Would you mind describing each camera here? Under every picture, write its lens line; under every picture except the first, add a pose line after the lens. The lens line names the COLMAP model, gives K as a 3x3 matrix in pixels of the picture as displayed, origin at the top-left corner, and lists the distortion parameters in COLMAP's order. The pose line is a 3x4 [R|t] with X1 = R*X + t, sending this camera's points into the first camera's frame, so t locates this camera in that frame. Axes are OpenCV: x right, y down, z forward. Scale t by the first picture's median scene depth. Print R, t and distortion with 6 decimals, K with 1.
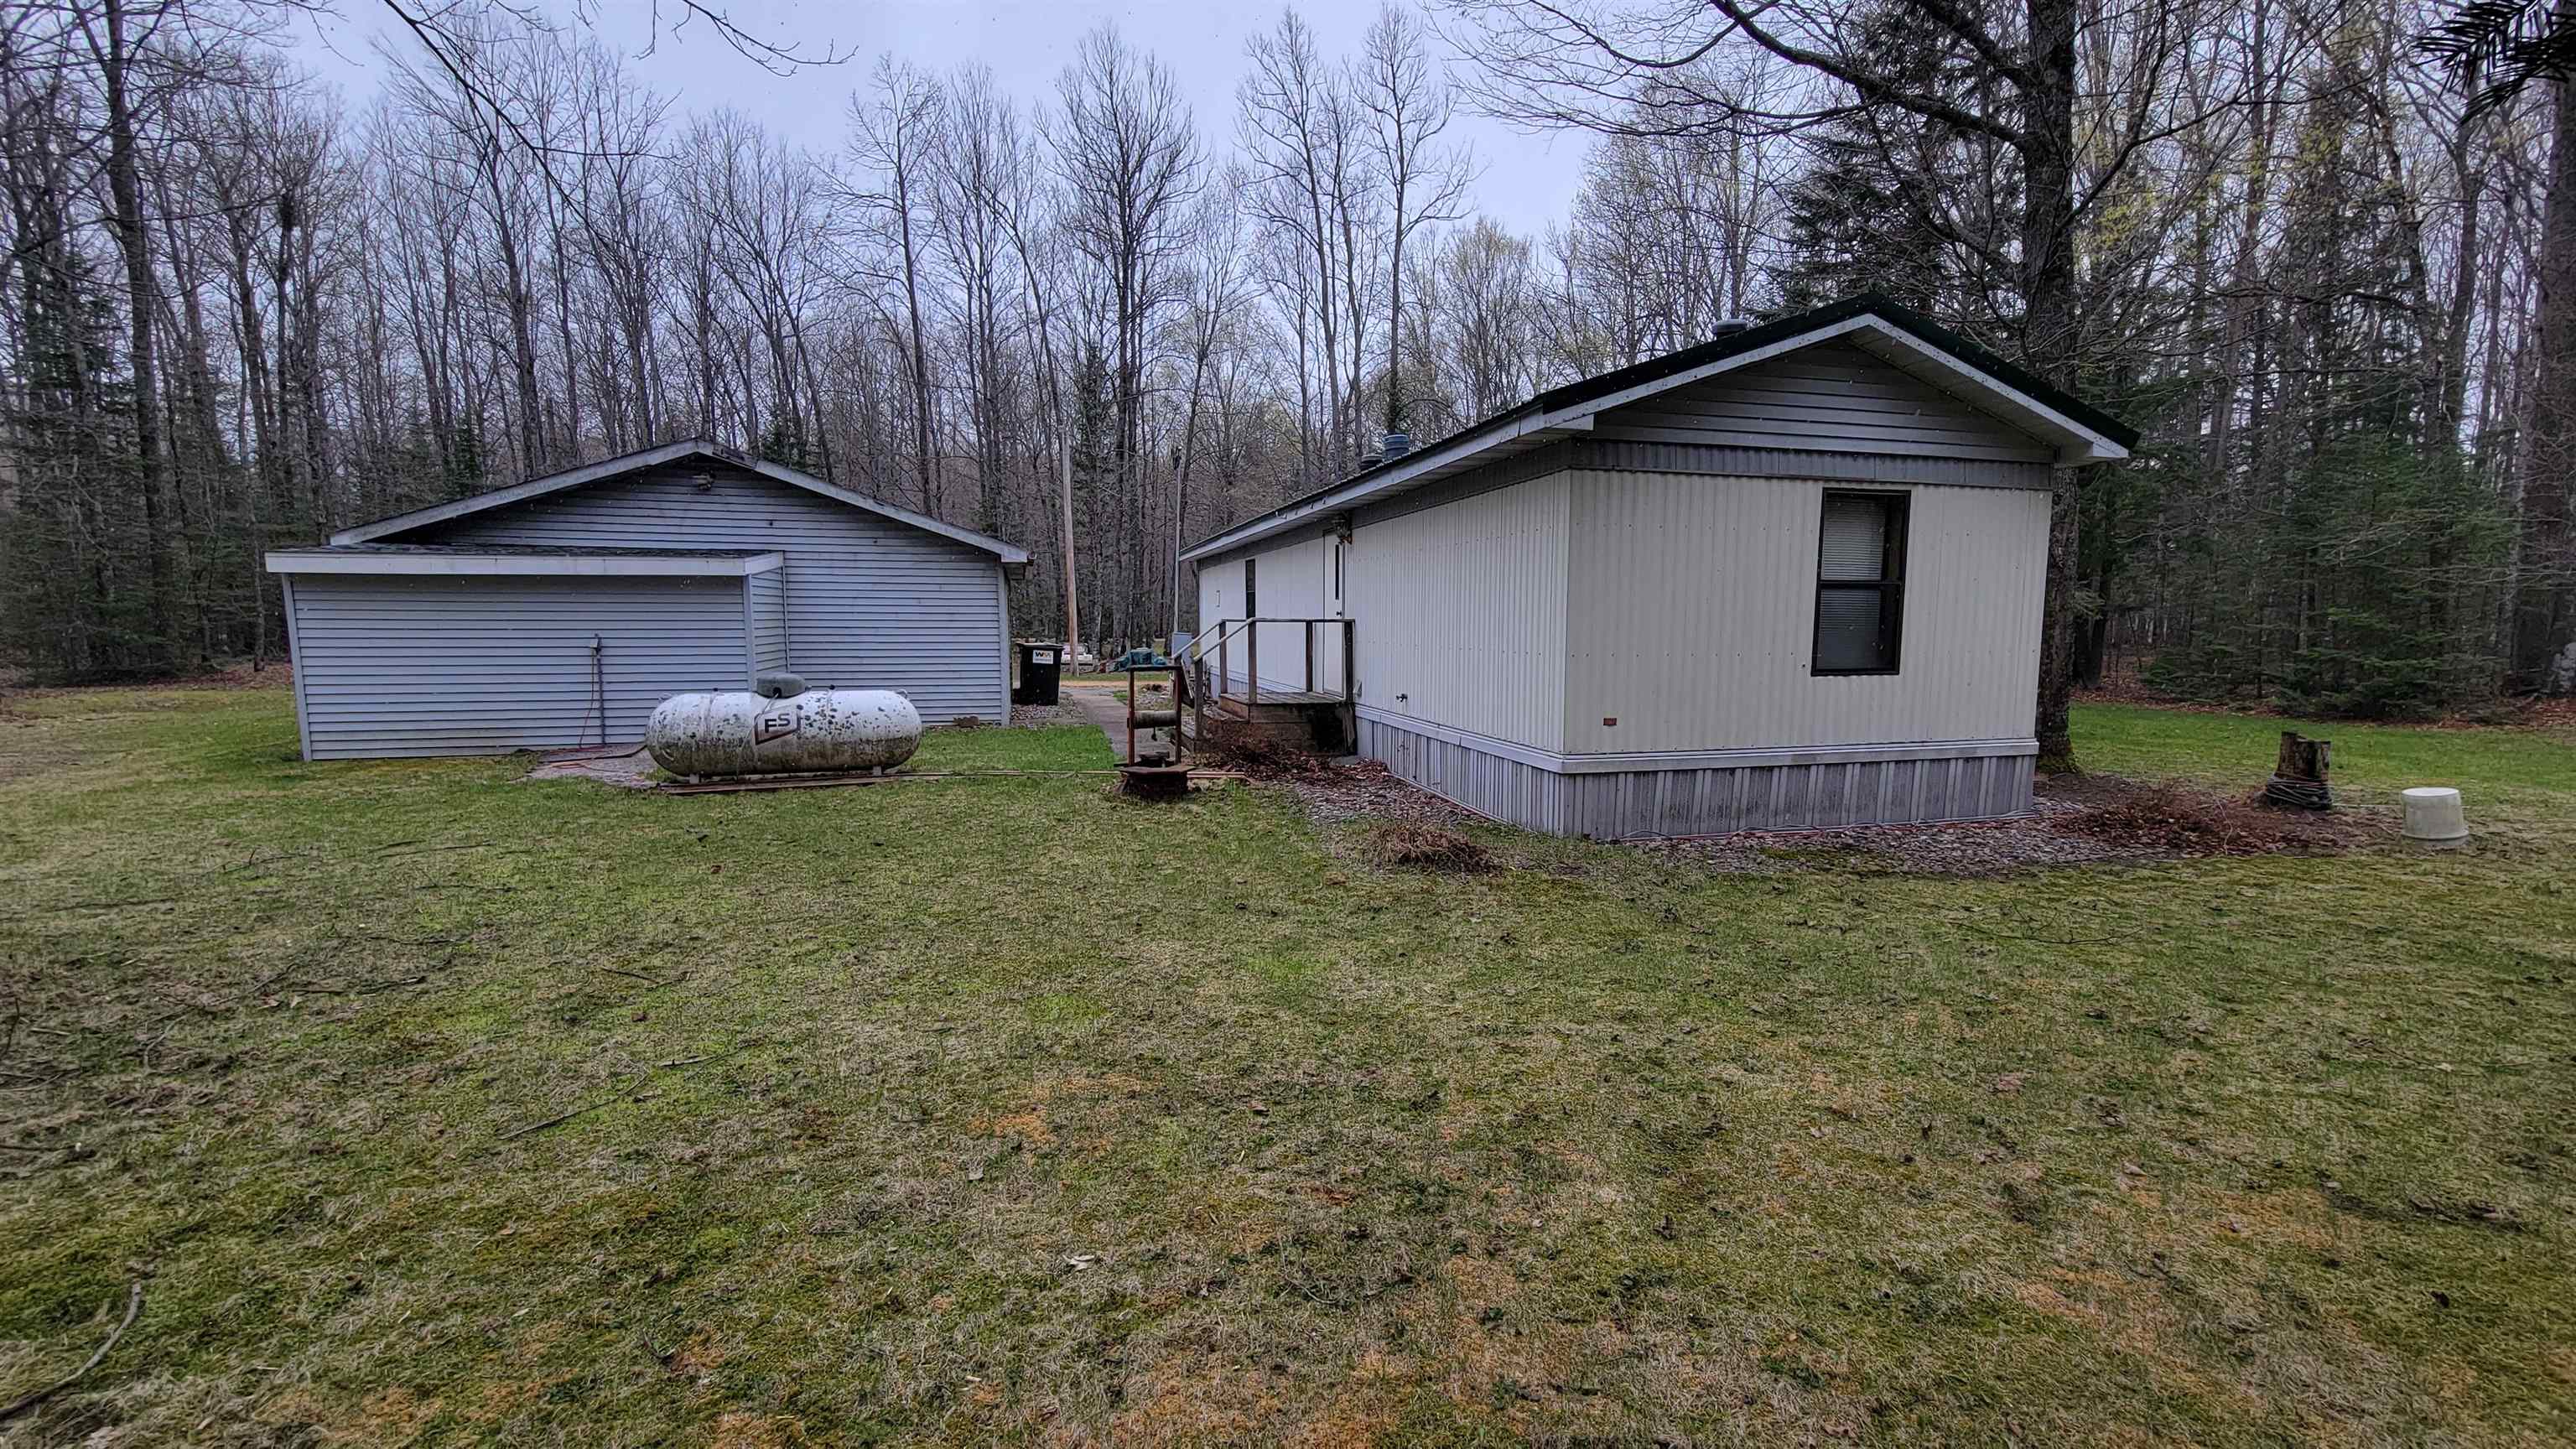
lens RADIAL K [[1010.4, 0, 1301.0], [0, 1010.4, 721.2], [0, 0, 1]] dist [-0.001423, 0.000090]
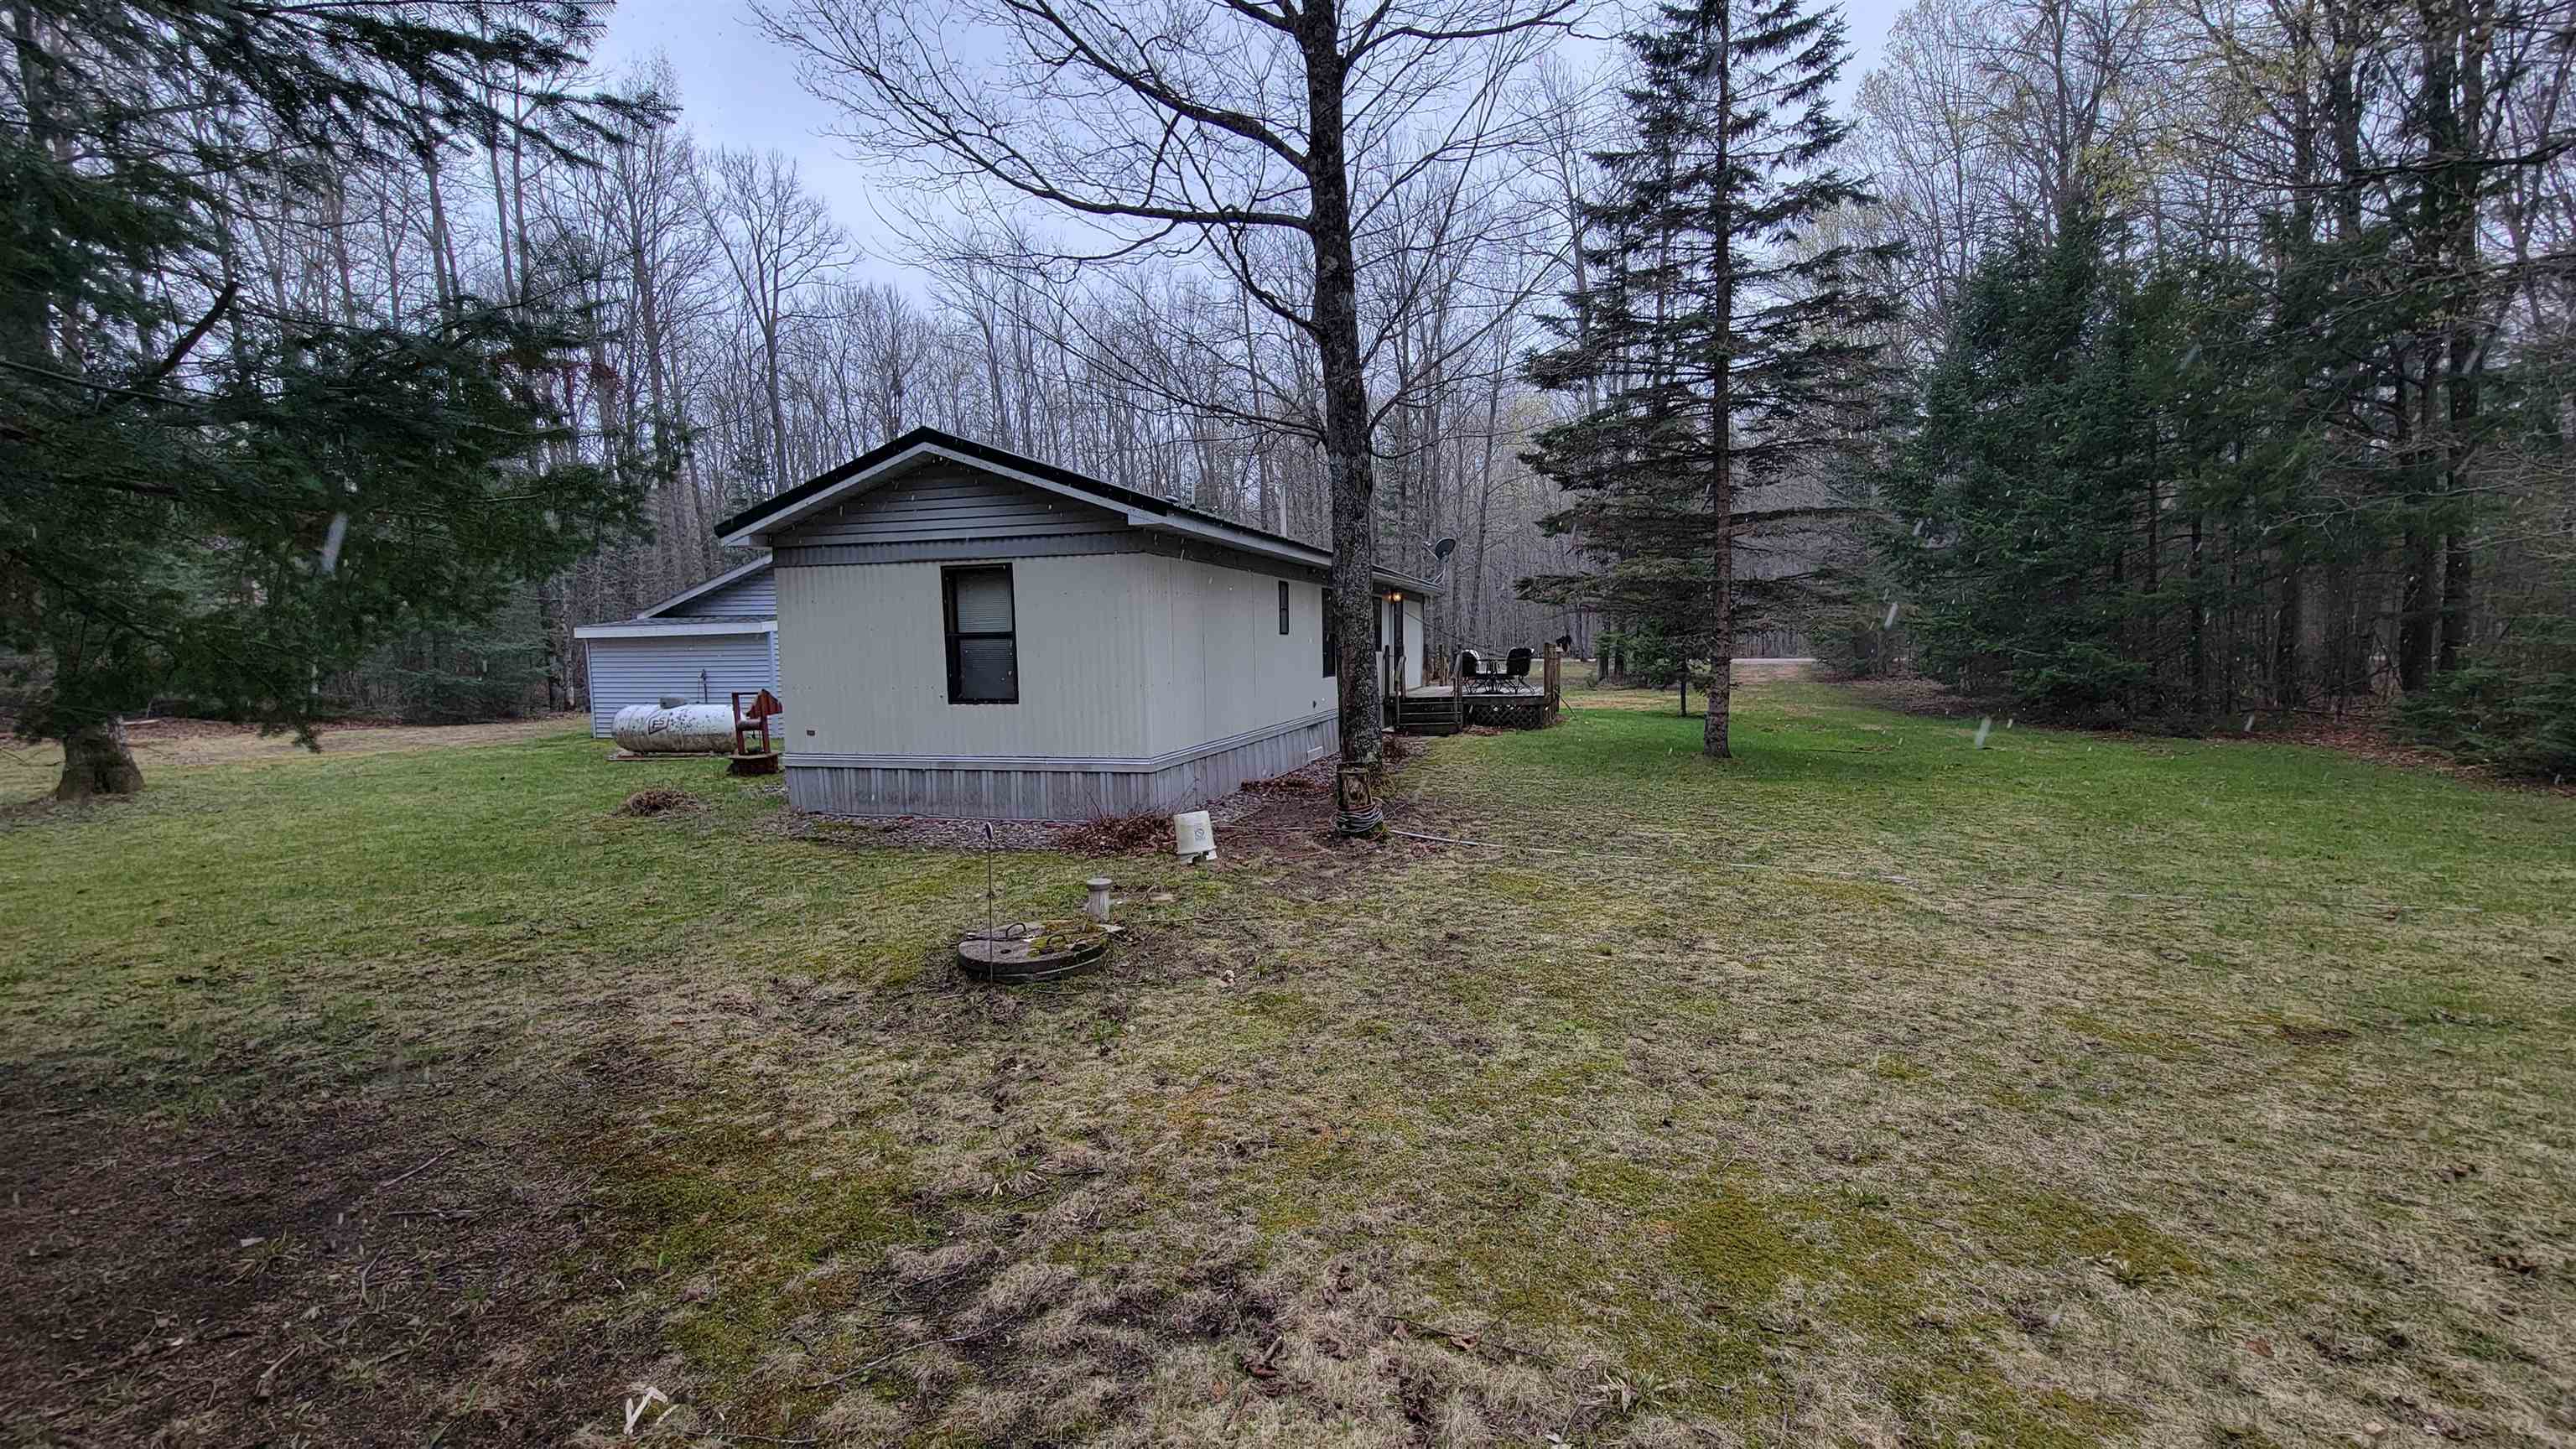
lens RADIAL K [[1010.4, 0, 1301.0], [0, 1010.4, 721.2], [0, 0, 1]] dist [-0.001423, 0.000090]
pose [[0.864683, 0.022464, -0.501815, 1.560463], [-0.031371, 0.999464, -0.009313, -0.023183], [0.501337, 0.023795, 0.864925, 0.065557]]
